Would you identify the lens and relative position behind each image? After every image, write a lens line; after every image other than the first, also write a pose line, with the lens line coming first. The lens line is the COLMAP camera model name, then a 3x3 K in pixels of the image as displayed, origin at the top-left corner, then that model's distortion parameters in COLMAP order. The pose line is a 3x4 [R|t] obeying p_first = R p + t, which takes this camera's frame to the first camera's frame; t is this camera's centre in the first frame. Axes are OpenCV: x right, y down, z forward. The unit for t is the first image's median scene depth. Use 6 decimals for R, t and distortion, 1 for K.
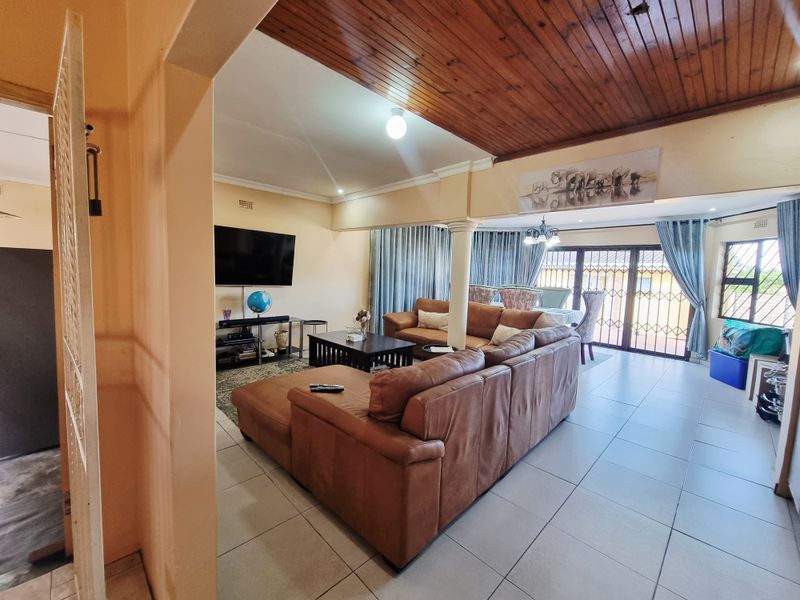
lens RADIAL K [[330.7, 0, 398.8], [0, 330.7, 298.6], [0, 0, 1]] dist [-0.002891, 0.000305]
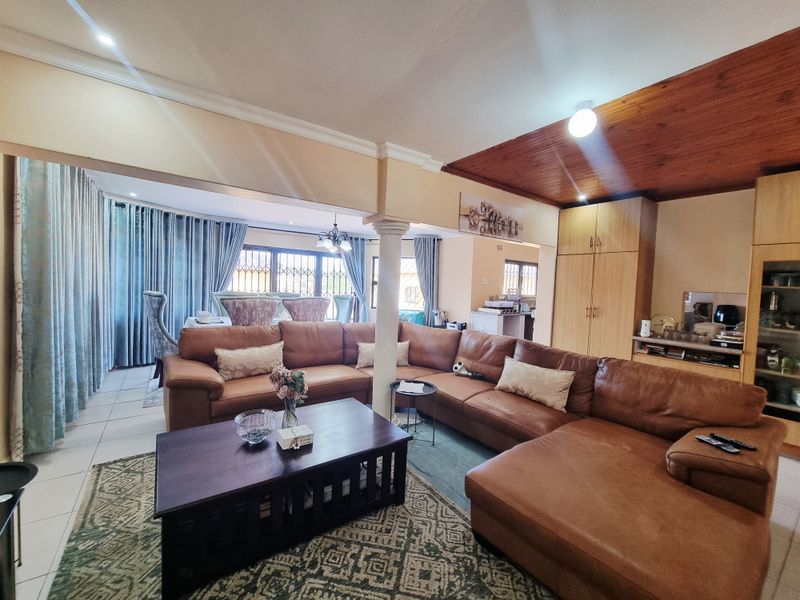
lens RADIAL K [[330.7, 0, 402.5], [0, 330.7, 299.4], [0, 0, 1]] dist [-0.002891, 0.000305]
pose [[0.157051, -0.077881, 0.984515, -0.459016], [0.048861, 0.996278, 0.071017, -0.079562], [-0.986381, 0.036951, 0.160271, 0.657996]]
